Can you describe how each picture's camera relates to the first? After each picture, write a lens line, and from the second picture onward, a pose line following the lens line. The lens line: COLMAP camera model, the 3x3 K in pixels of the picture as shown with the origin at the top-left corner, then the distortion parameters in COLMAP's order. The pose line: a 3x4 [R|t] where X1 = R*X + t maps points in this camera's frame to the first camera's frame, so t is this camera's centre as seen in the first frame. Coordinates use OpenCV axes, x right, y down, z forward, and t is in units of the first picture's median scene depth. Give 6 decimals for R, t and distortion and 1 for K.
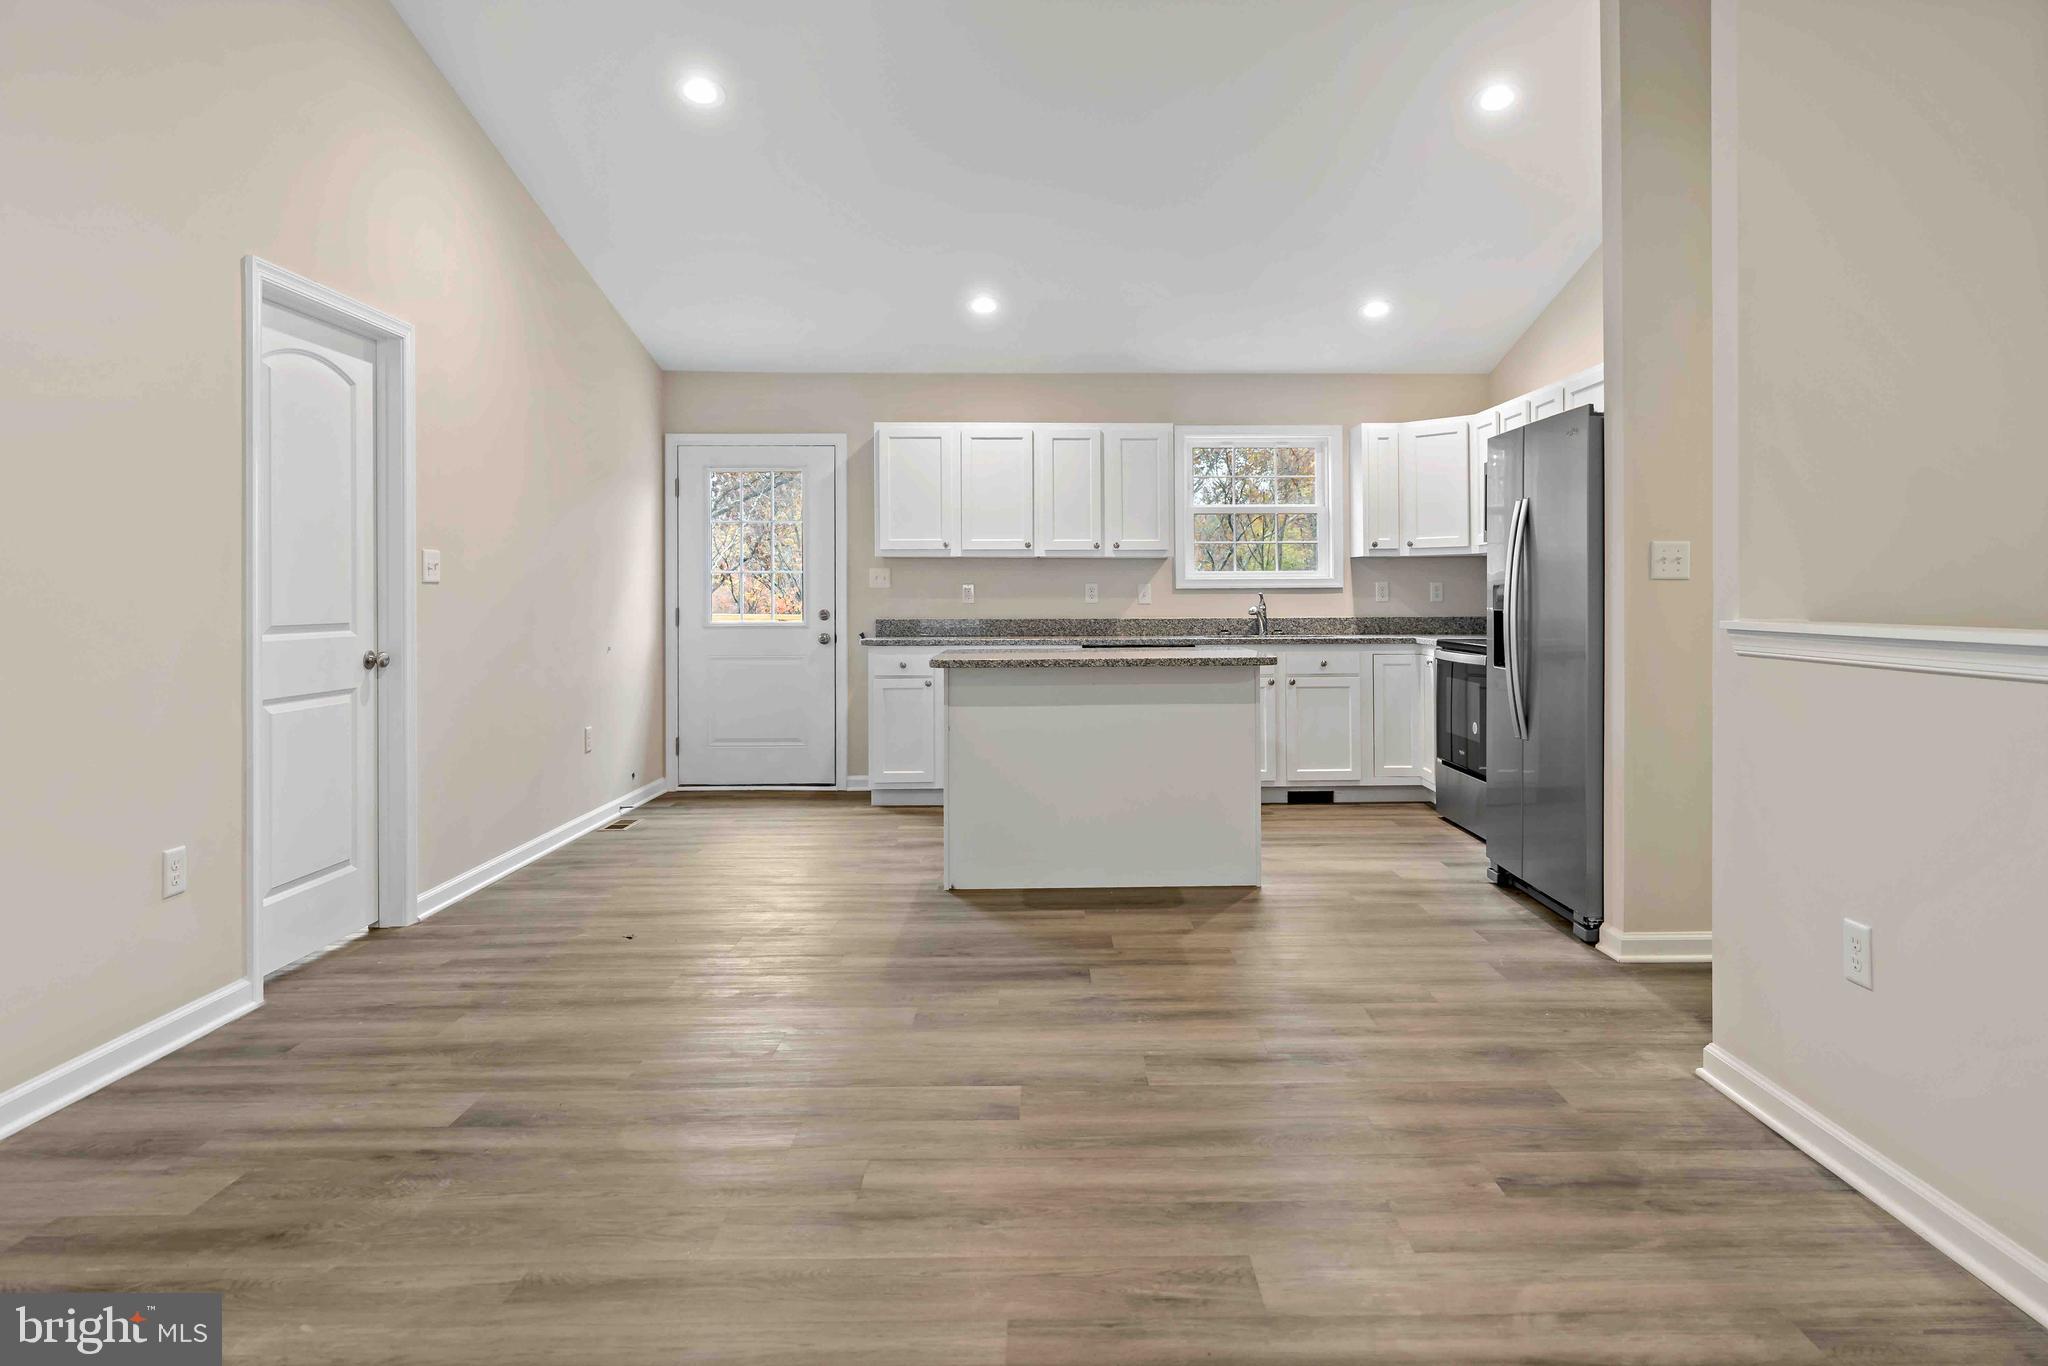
lens RADIAL K [[1230.4, 0, 1021.0], [0, 1230.4, 599.4], [0, 0, 1]] dist [0.000573, 0.000011]
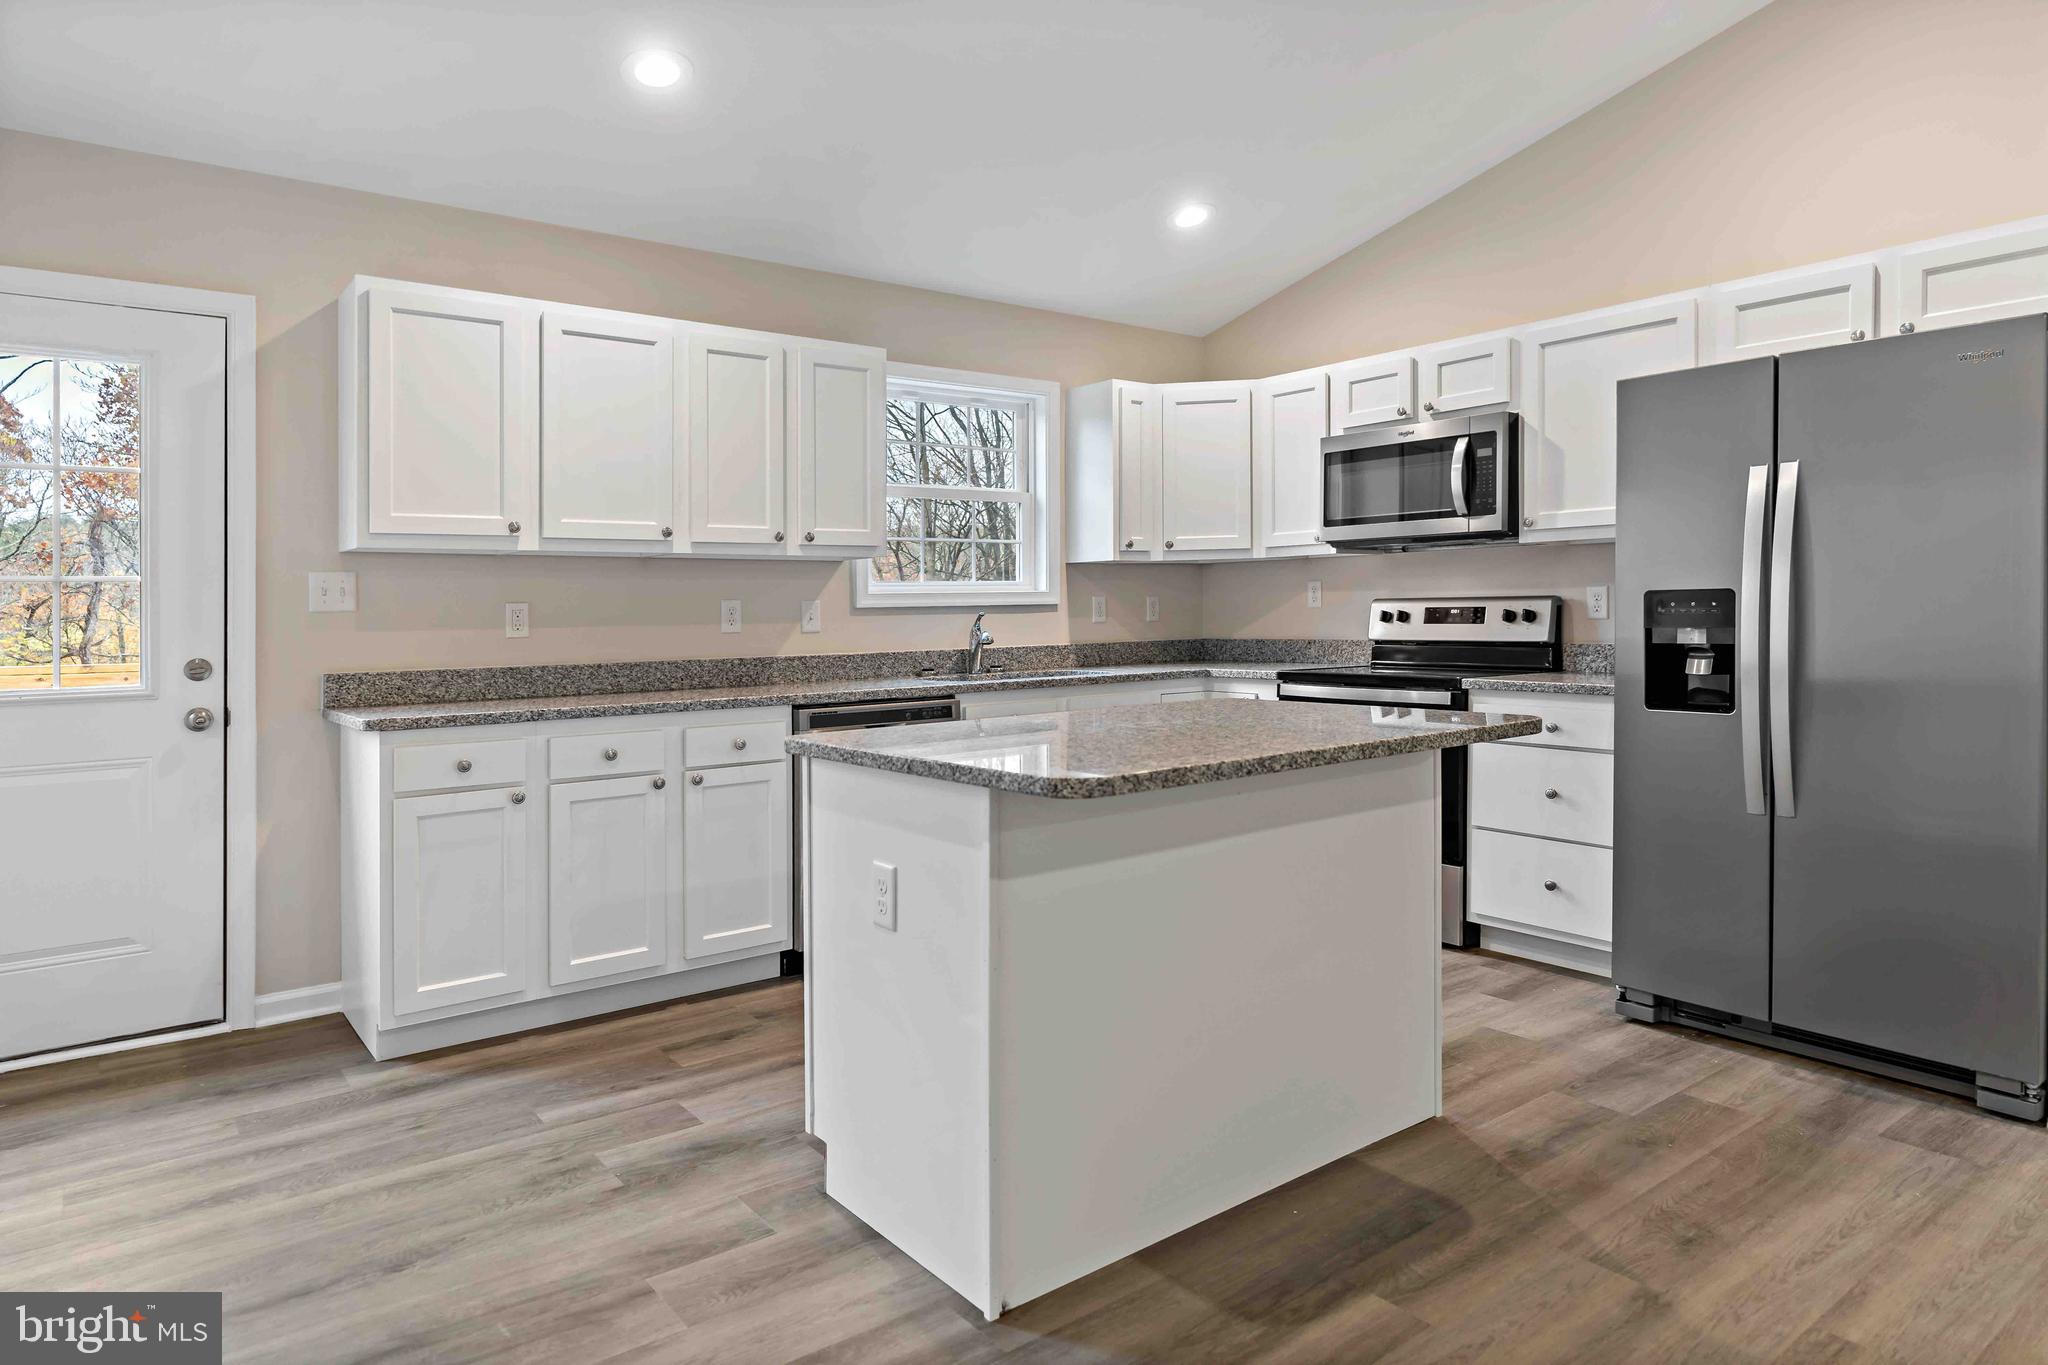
lens RADIAL K [[1230.4, 0, 1021.0], [0, 1230.4, 598.9], [0, 0, 1]] dist [0.000573, 0.000011]
pose [[0.789172, -0.004231, 0.614158, -0.207640], [0.017242, 0.999735, -0.015267, -0.001972], [-0.613930, 0.022637, 0.789036, 0.440003]]
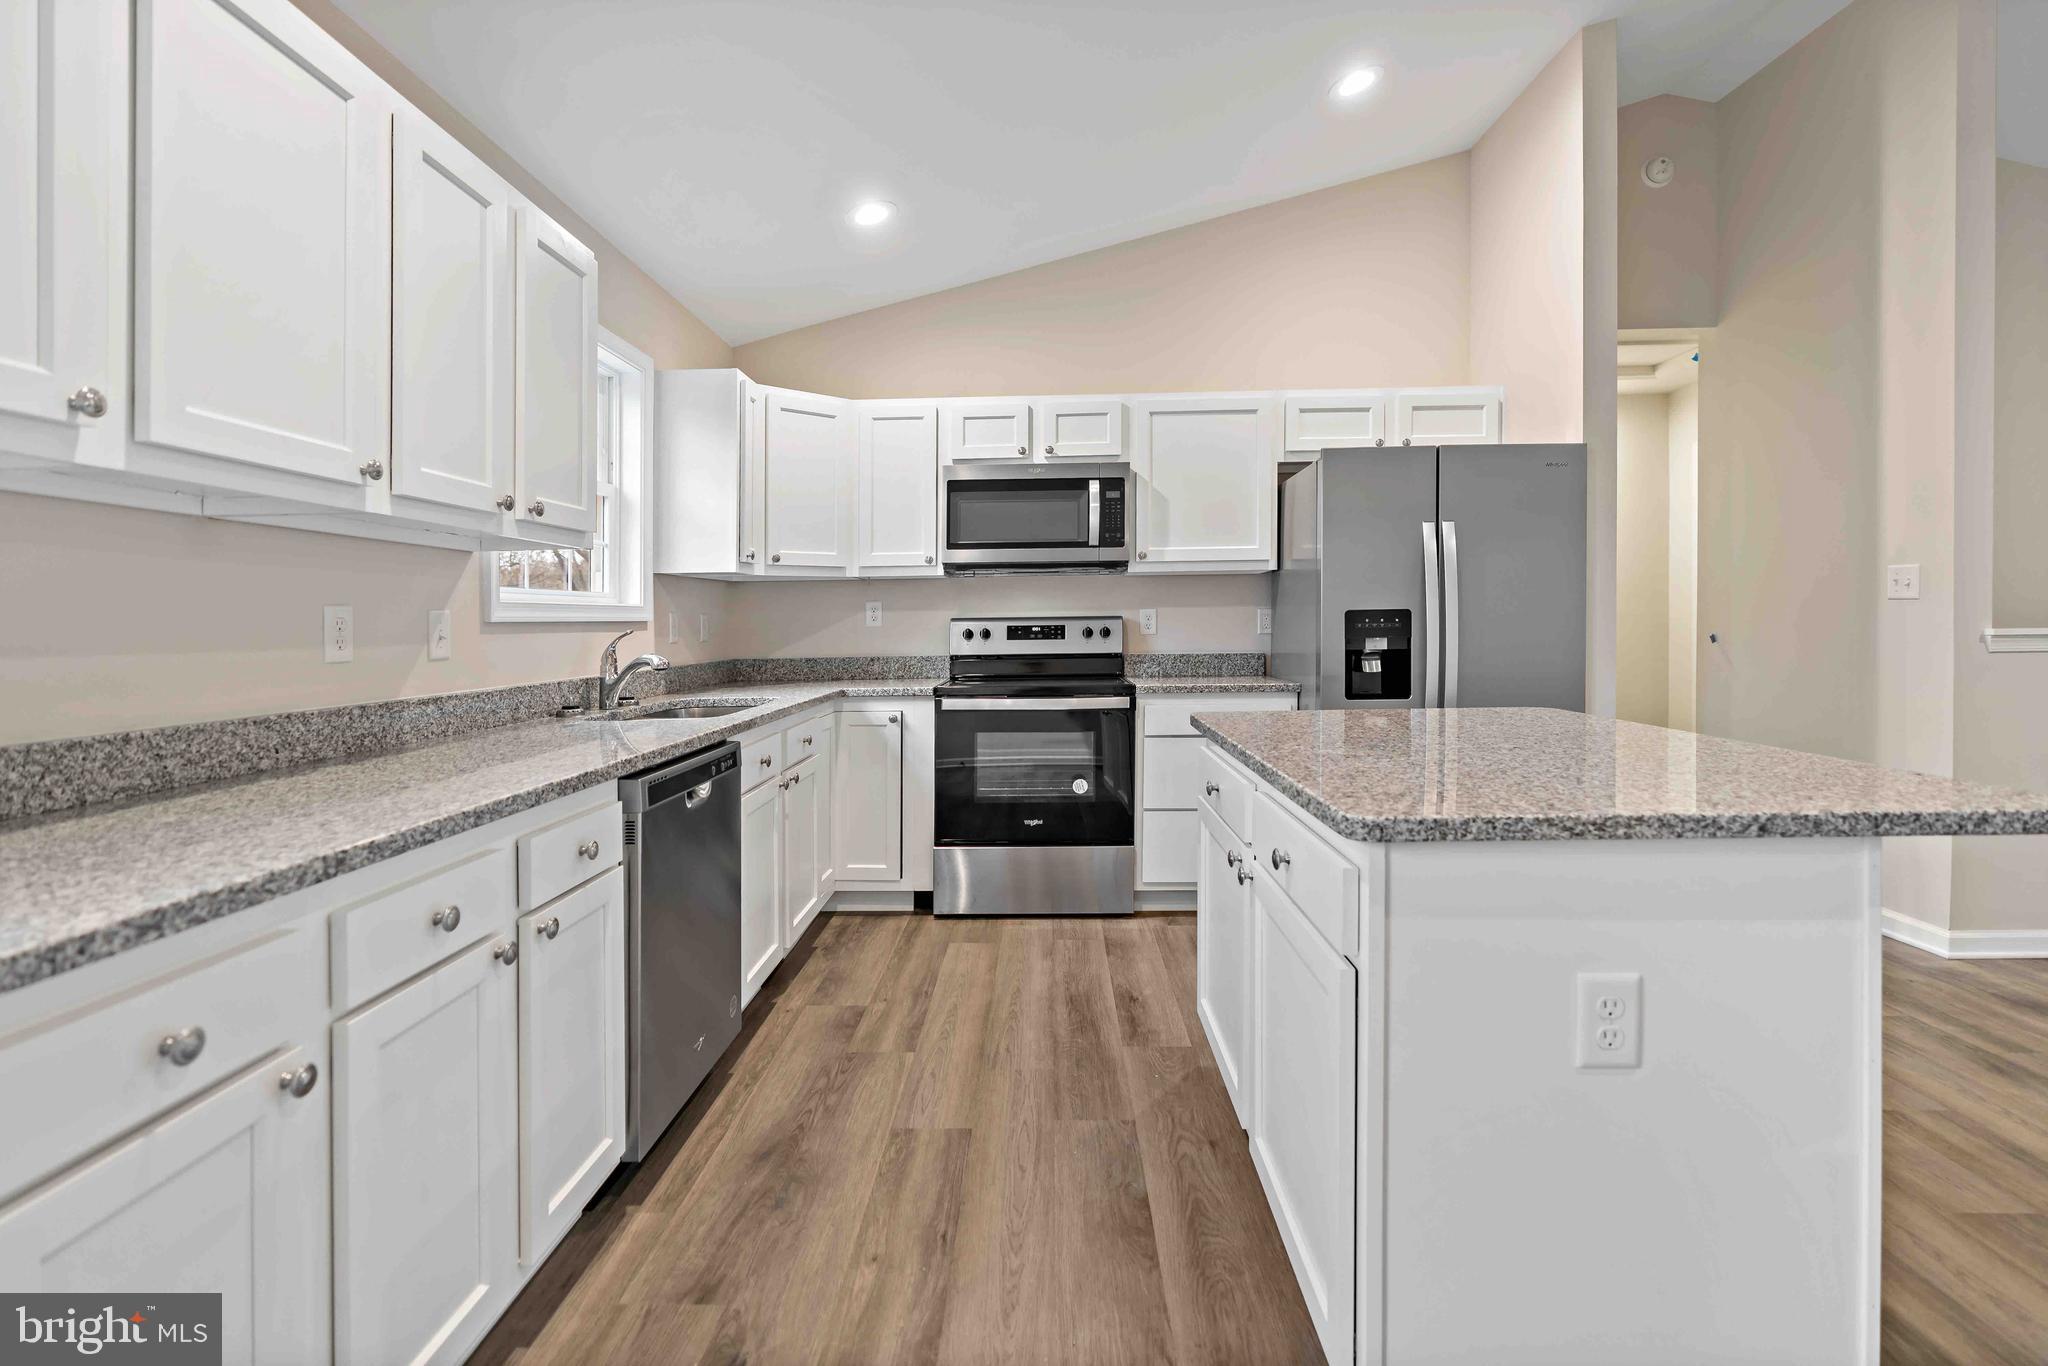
lens RADIAL K [[944.6, 0, 985.2], [0, 944.6, 628.8], [0, 0, 1]] dist [0.001701, 0.000240]
pose [[0.029522, -0.002760, 0.999560, -0.212091], [0.020403, 0.999790, 0.002158, -0.003451], [-0.999356, 0.020330, 0.029572, 0.823660]]
